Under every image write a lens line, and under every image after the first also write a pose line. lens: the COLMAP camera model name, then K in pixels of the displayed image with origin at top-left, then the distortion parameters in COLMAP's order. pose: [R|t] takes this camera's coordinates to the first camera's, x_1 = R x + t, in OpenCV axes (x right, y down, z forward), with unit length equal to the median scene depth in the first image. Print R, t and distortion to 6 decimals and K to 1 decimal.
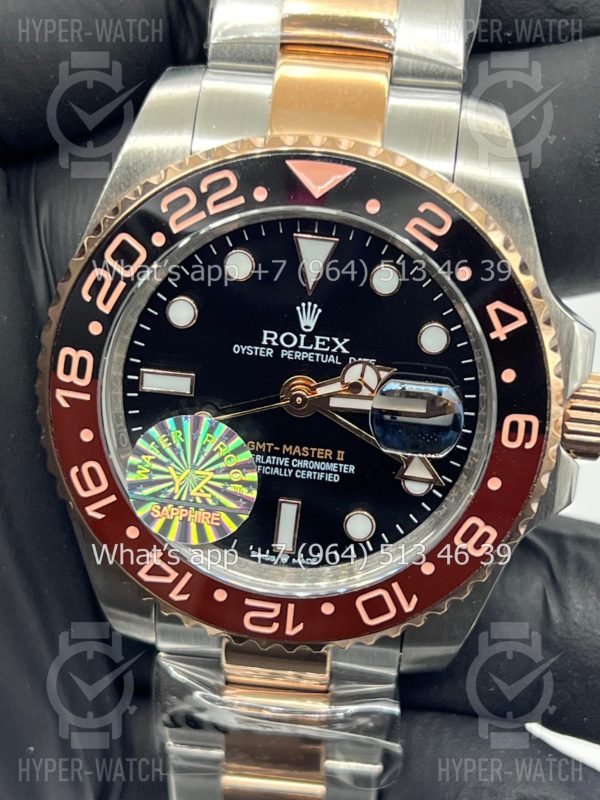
lens RADIAL K [[1848.6, 0, 296.3], [0, 1848.6, 384.6], [0, 0, 1]] dist [0.143363, -0.061458]
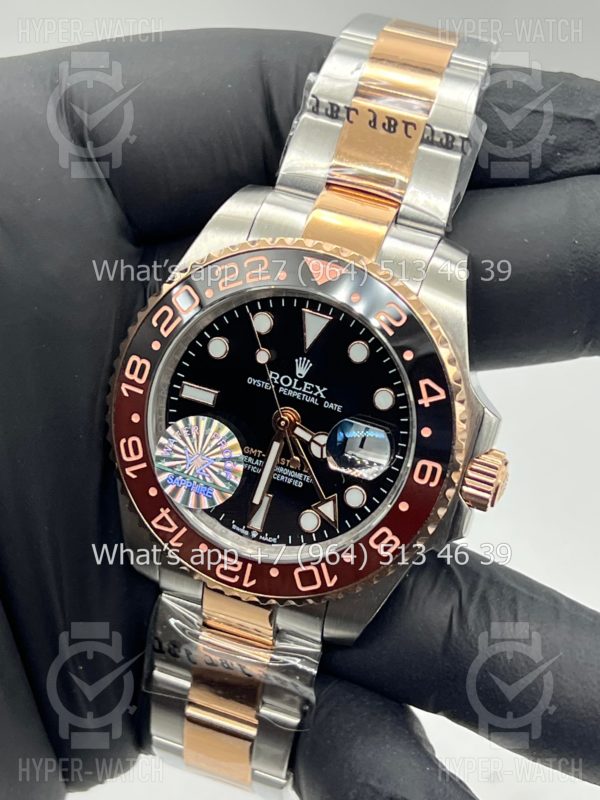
lens RADIAL K [[1886.0, 0, 286.7], [0, 1886.0, 399.2], [0, 0, 1]] dist [0.025118, -0.106650]
pose [[0.970856, 0.195795, -0.138214, 0.200707], [-0.208101, 0.974754, -0.080918, 0.107393], [0.118881, 0.107322, 0.987091, -0.436661]]
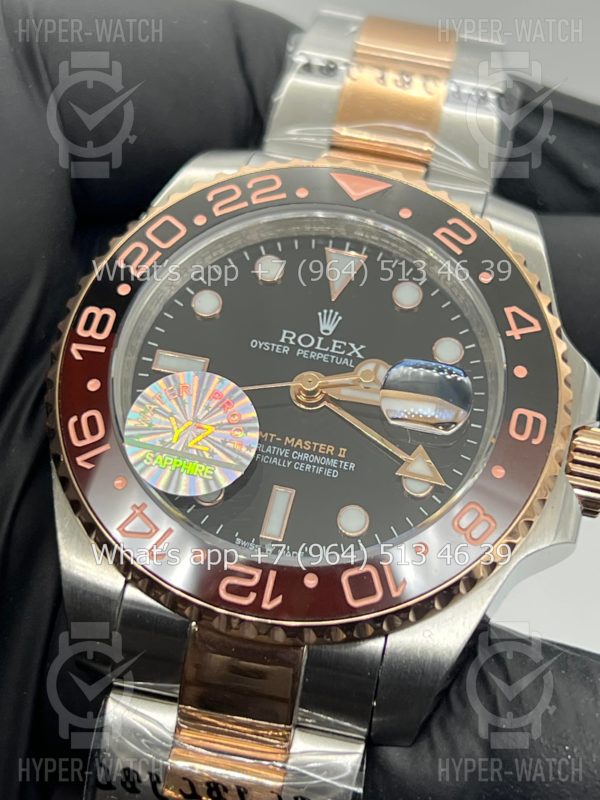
lens RADIAL K [[1886.0, 0, 286.7], [0, 1886.0, 399.2], [0, 0, 1]] dist [0.025118, -0.106650]
pose [[0.989227, 0.145135, -0.019102, 0.009762], [-0.130210, 0.812756, -0.567867, 0.594784], [-0.066892, 0.564236, 0.822899, 0.163695]]
